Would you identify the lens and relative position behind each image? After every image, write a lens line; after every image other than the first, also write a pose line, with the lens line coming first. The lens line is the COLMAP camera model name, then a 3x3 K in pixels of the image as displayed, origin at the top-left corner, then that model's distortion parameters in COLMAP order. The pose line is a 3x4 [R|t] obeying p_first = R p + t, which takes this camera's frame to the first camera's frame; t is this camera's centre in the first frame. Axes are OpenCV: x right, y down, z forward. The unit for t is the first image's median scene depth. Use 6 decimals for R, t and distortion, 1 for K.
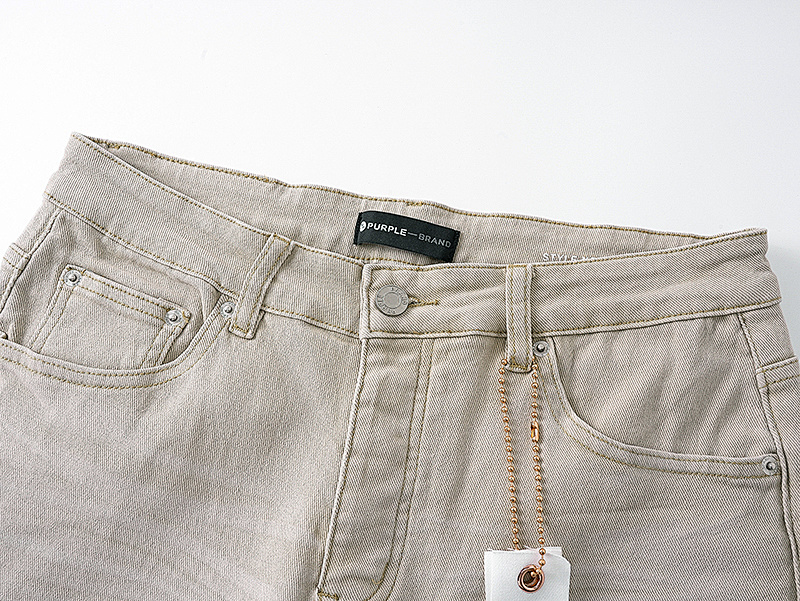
lens RADIAL K [[832.1, 0, 400.0], [0, 832.1, 300.5], [0, 0, 1]] dist [0.000070, 0.005371]
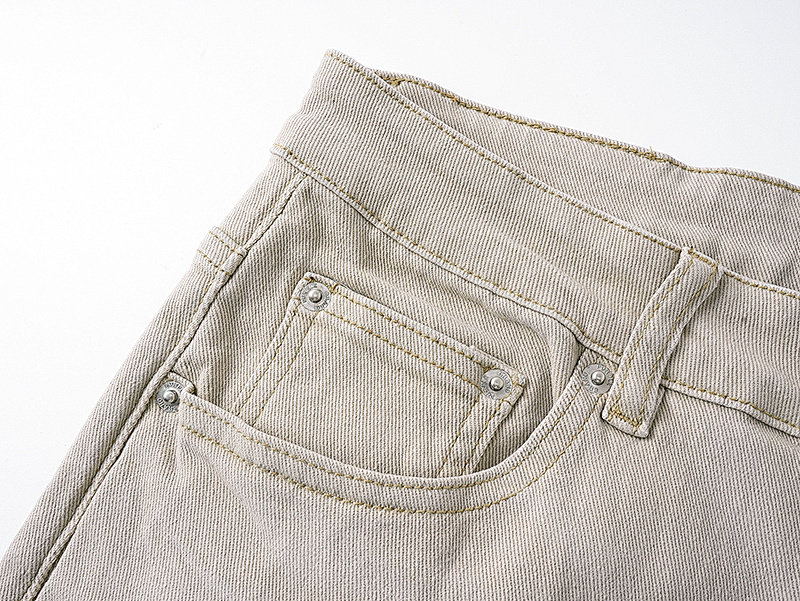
lens RADIAL K [[832.1, 0, 400.0], [0, 832.1, 300.5], [0, 0, 1]] dist [0.000070, 0.005371]
pose [[0.994532, 0.087229, -0.057421, -0.308374], [-0.089959, 0.994845, -0.046813, -0.002747], [0.053042, 0.051722, 0.997252, 0.444794]]
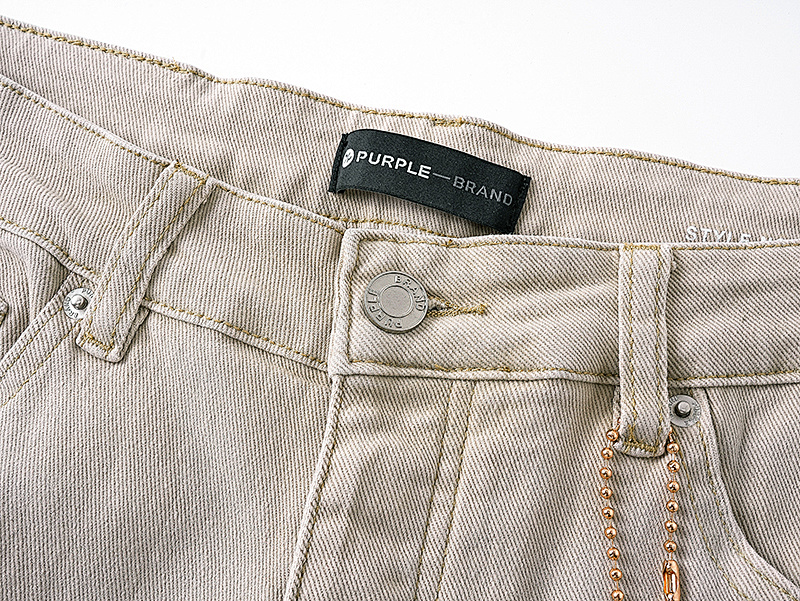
lens RADIAL K [[832.1, 0, 400.0], [0, 832.1, 300.5], [0, 0, 1]] dist [0.000070, 0.005371]
pose [[0.998709, 0.050706, -0.003176, -0.005501], [-0.050683, 0.998691, 0.006932, -0.004253], [0.003523, -0.006762, 0.999971, 0.481976]]
